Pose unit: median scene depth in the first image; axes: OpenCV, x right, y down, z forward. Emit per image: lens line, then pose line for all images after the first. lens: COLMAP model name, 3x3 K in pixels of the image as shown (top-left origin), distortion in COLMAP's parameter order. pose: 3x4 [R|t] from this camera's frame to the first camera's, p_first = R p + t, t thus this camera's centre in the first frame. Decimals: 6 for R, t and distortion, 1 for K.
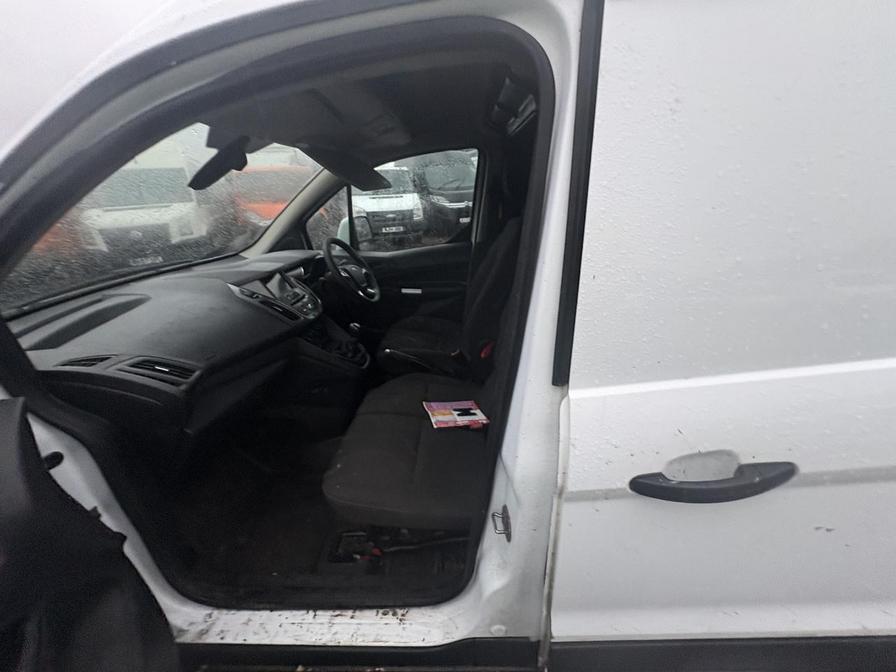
lens RADIAL K [[357.1, 0, 448.6], [0, 357.1, 332.2], [0, 0, 1]] dist [0.000907, -0.000147]
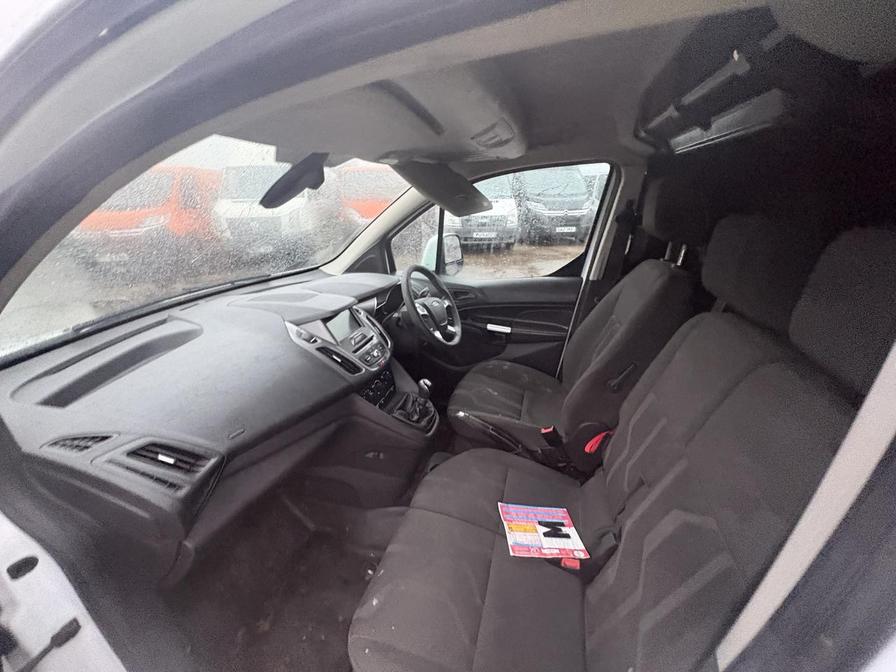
lens RADIAL K [[359.3, 0, 448.0], [0, 359.3, 336.0], [0, 0, 1]] dist [0.001202, 0.000019]
pose [[0.968313, 0.128214, -0.214317, -0.054543], [-0.127913, 0.991667, 0.015333, -0.143390], [0.214497, 0.012567, 0.976644, 0.223277]]
